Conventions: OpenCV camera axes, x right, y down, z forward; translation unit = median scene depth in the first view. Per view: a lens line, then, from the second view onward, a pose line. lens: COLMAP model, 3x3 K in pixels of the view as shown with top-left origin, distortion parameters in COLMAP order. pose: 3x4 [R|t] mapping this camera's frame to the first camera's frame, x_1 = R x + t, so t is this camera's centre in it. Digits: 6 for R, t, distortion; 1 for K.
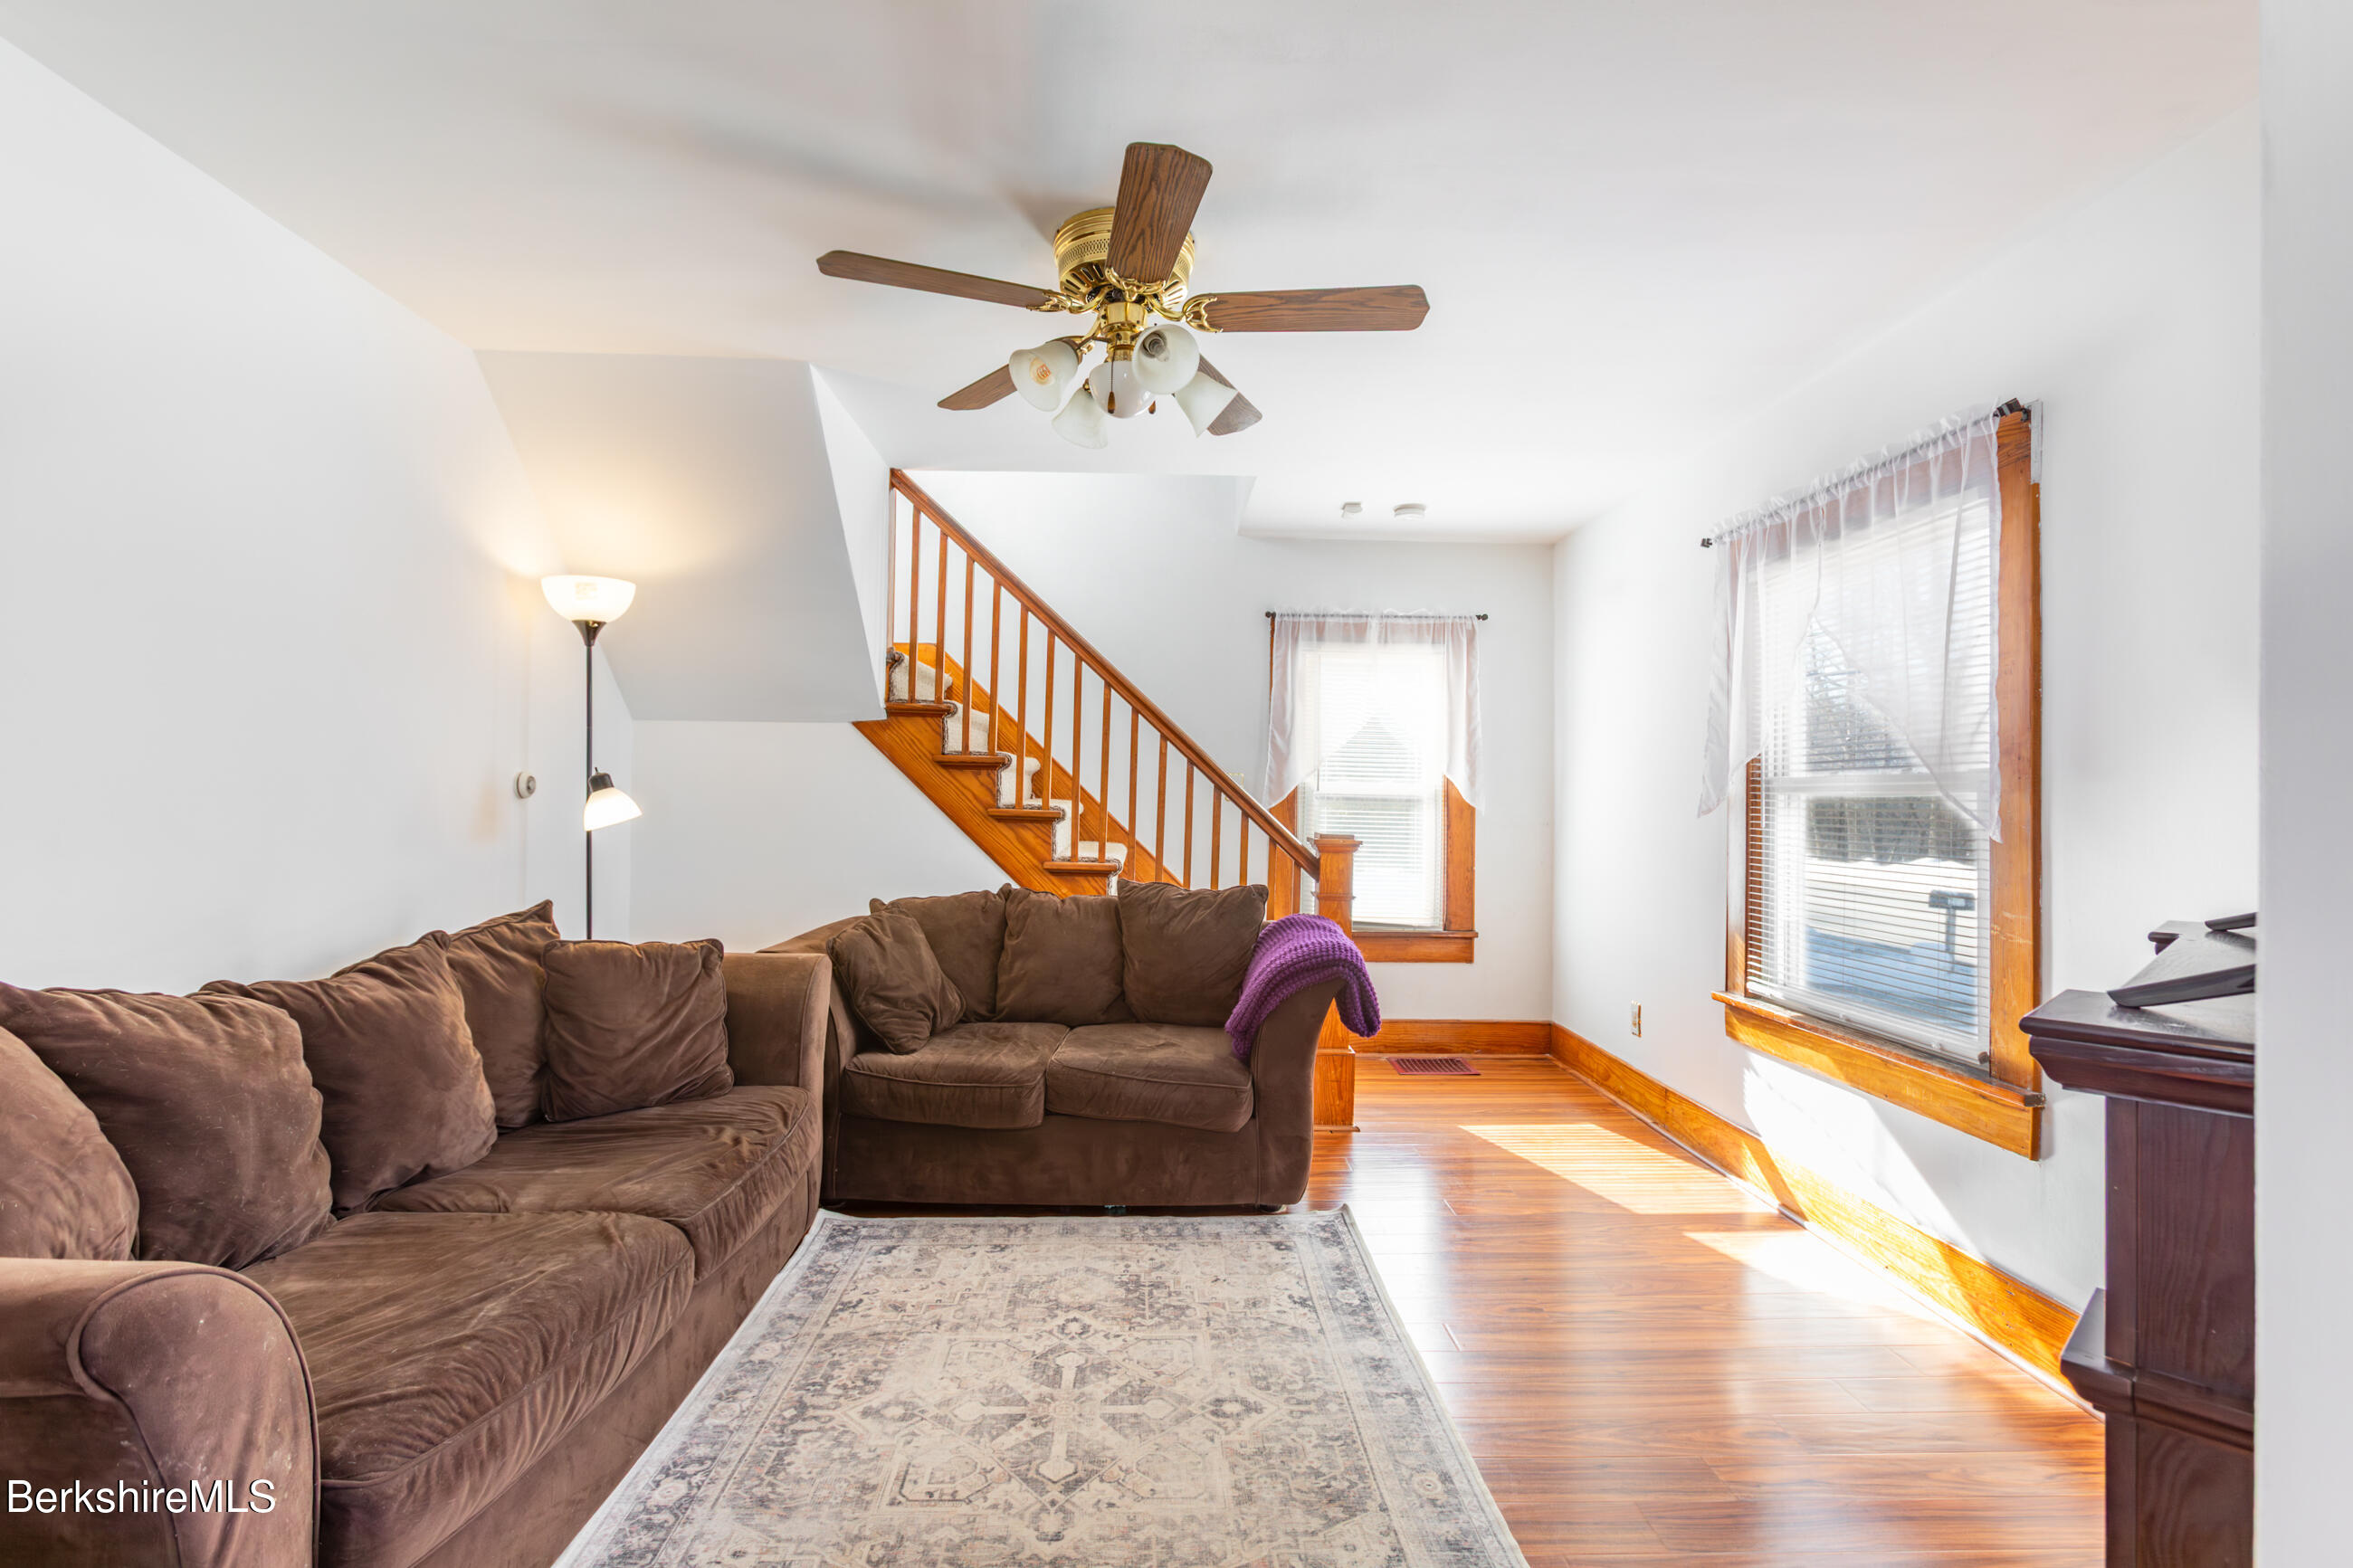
lens RADIAL K [[1144.2, 0, 1165.4], [0, 1144.2, 785.2], [0, 0, 1]] dist [-0.034273, 0.027919]
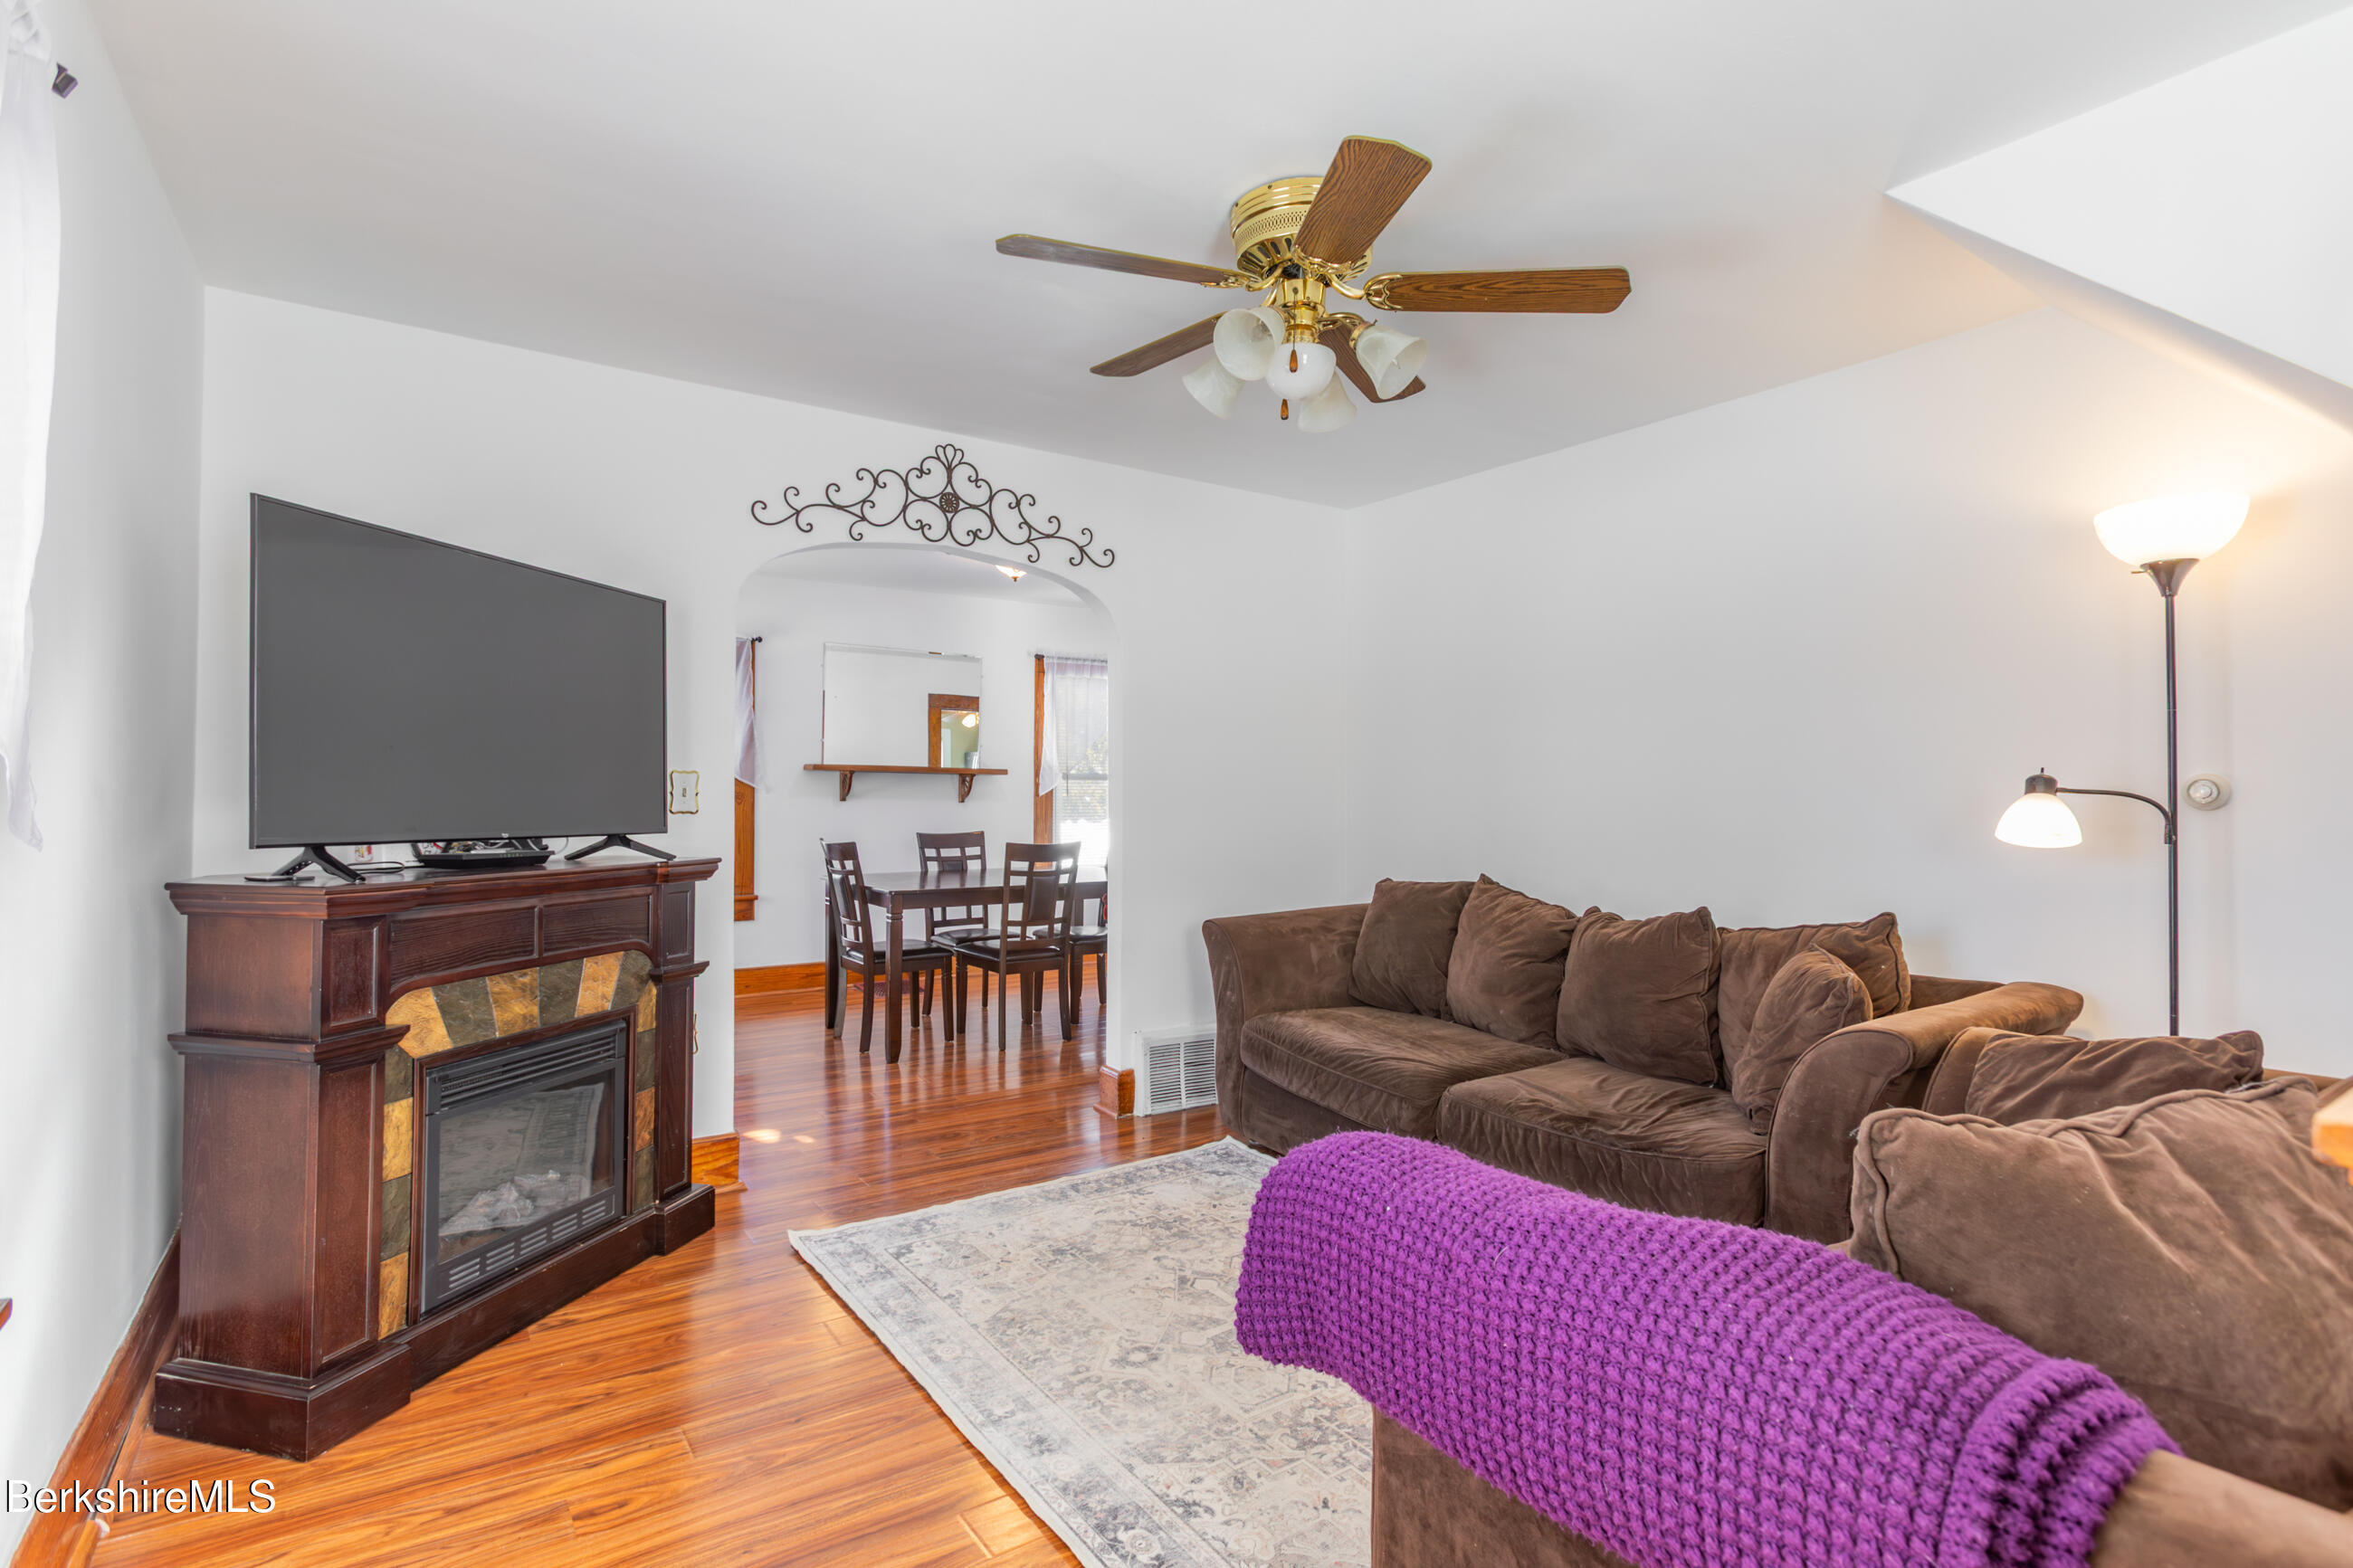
lens RADIAL K [[1144.2, 0, 1165.4], [0, 1144.2, 785.2], [0, 0, 1]] dist [-0.034273, 0.027919]
pose [[-0.841239, -0.022243, -0.540206, 0.544858], [-0.009855, 0.999618, -0.025812, 0.027645], [0.540574, -0.016391, -0.841137, 1.663102]]
